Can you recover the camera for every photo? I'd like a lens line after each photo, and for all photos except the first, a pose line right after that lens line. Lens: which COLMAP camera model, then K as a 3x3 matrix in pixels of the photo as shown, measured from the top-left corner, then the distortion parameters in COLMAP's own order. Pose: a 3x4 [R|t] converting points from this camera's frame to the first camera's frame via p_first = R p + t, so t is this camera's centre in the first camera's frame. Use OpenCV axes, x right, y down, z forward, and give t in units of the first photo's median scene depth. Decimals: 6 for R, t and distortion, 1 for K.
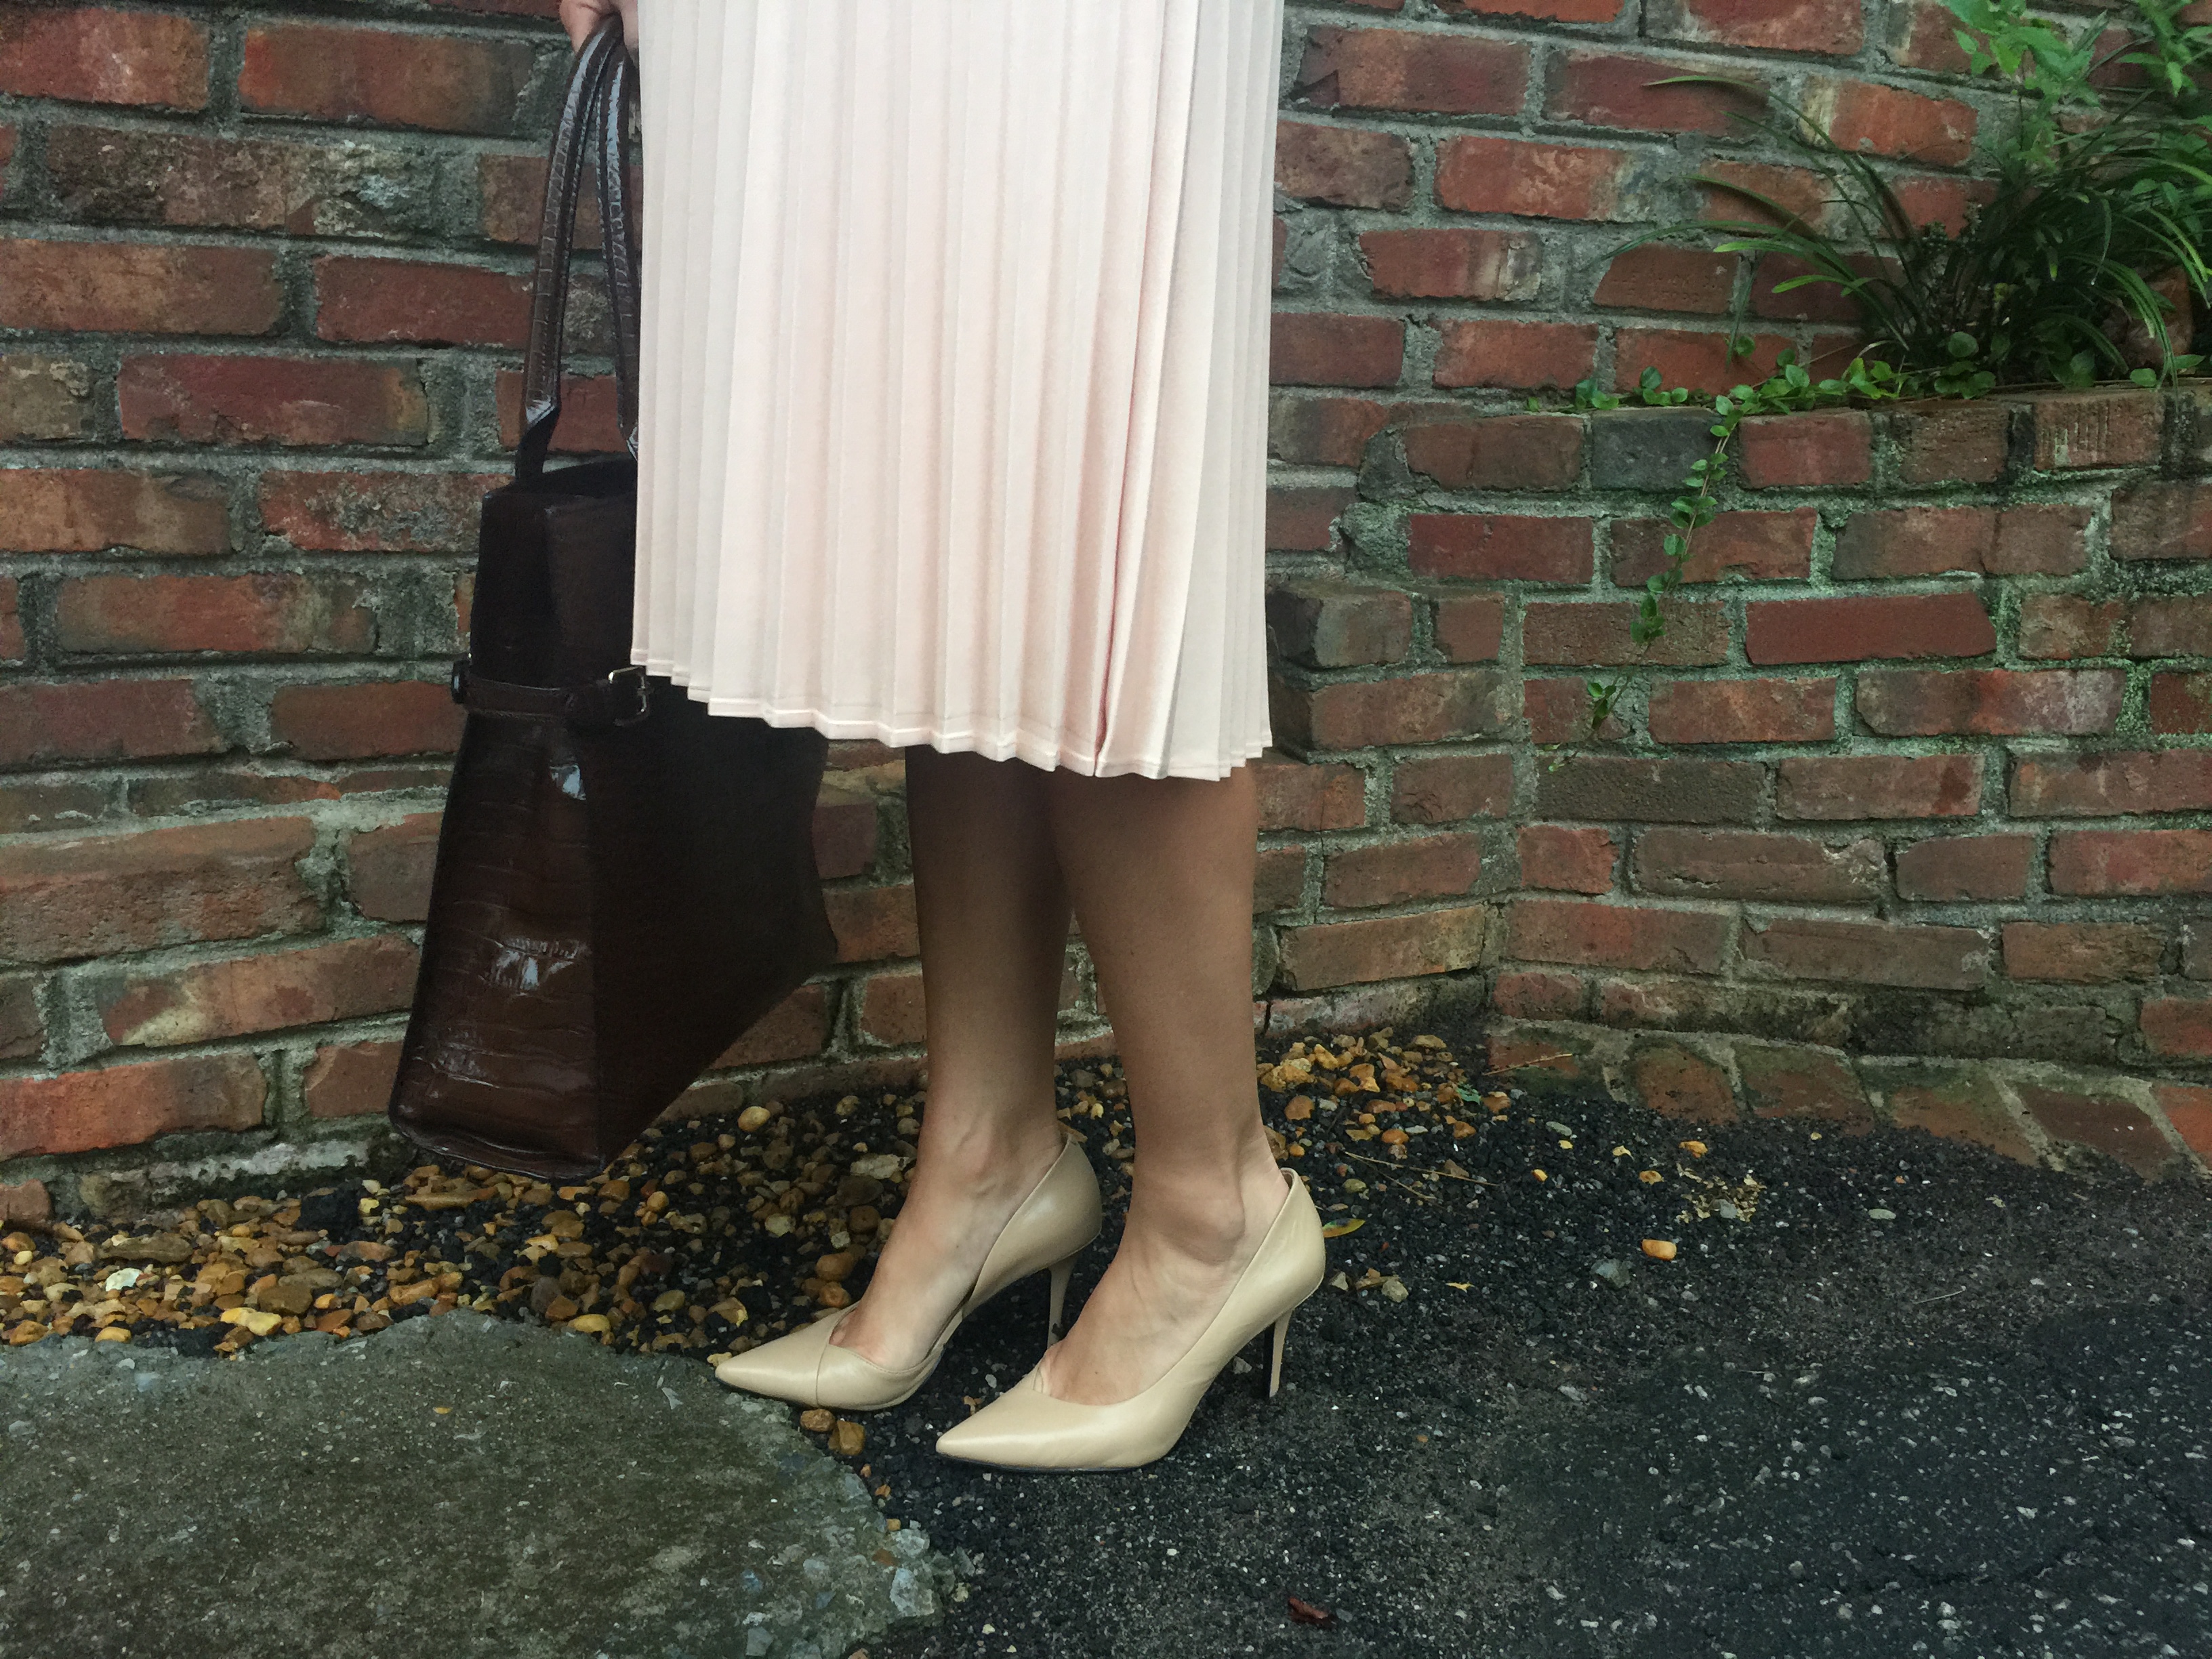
lens RADIAL K [[1918.8, 0, 1106.2], [0, 1918.8, 801.8], [0, 0, 1]] dist [0.088893, -0.133491]
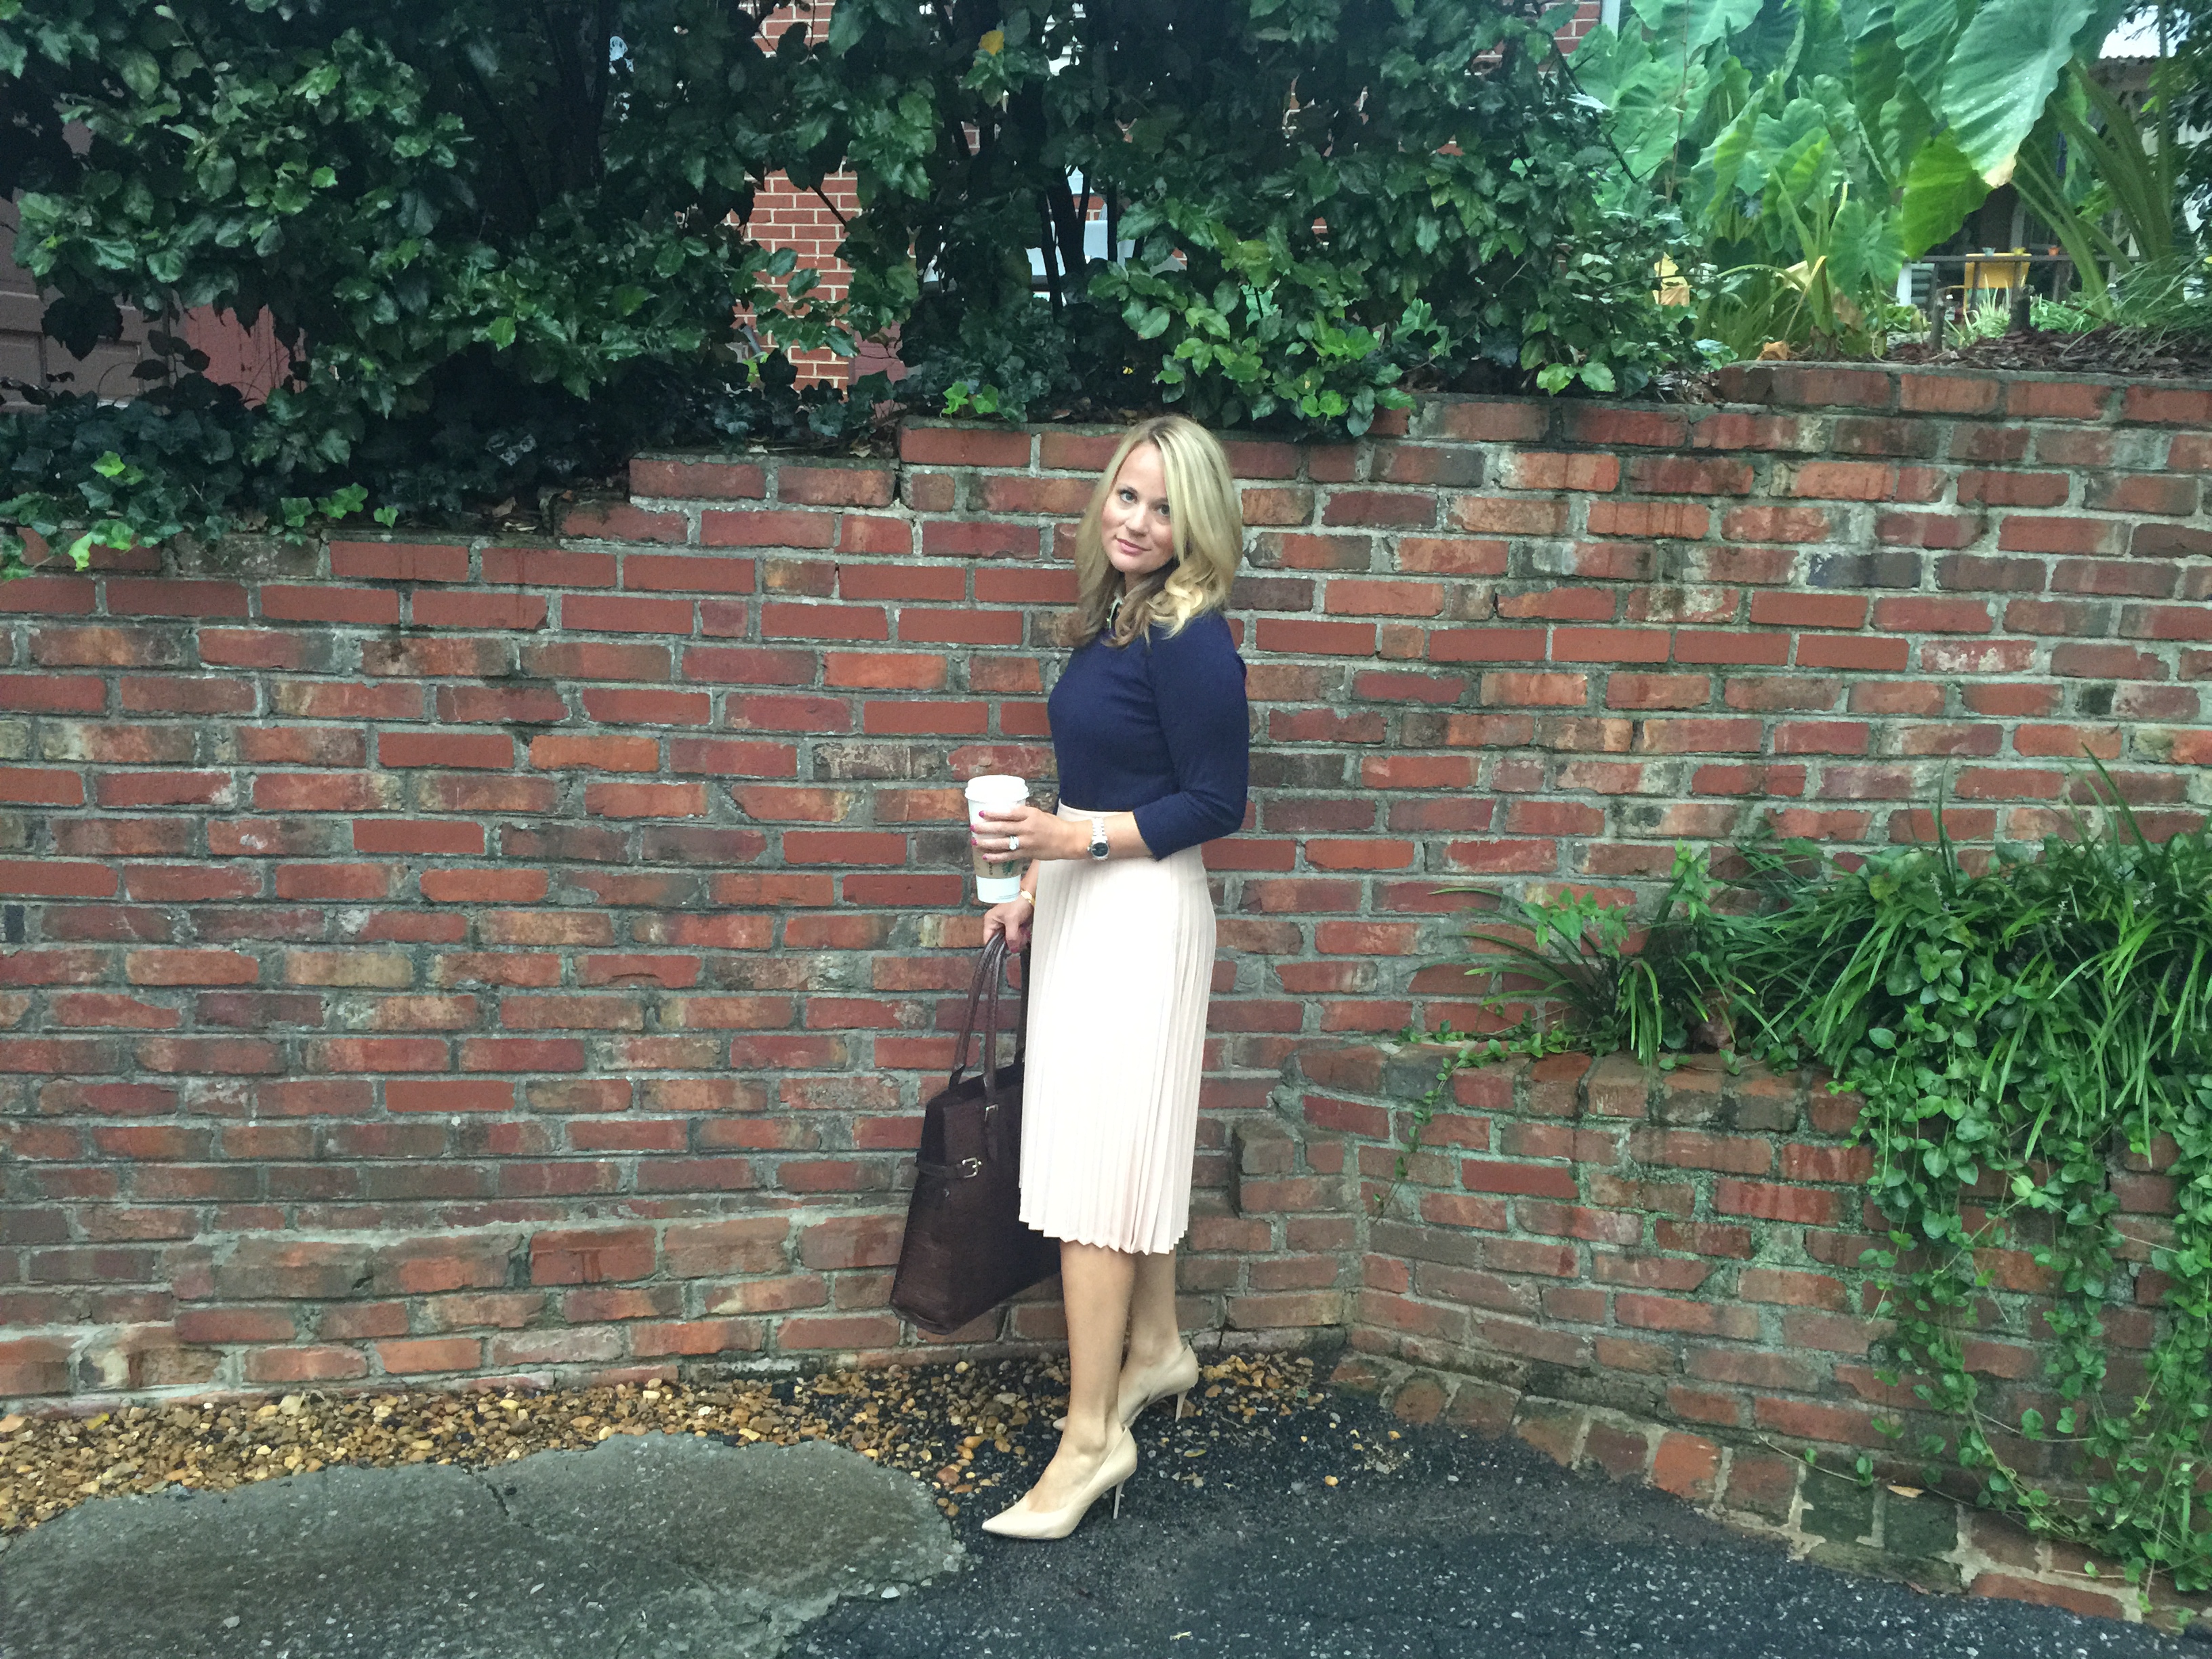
lens RADIAL K [[1918.8, 0, 1106.2], [0, 1918.8, 801.8], [0, 0, 1]] dist [0.088893, -0.133491]
pose [[0.966566, 0.043940, -0.252625, 0.541252], [-0.062654, 0.995816, -0.066515, -0.367319], [0.248645, 0.080120, 0.965275, -1.228174]]
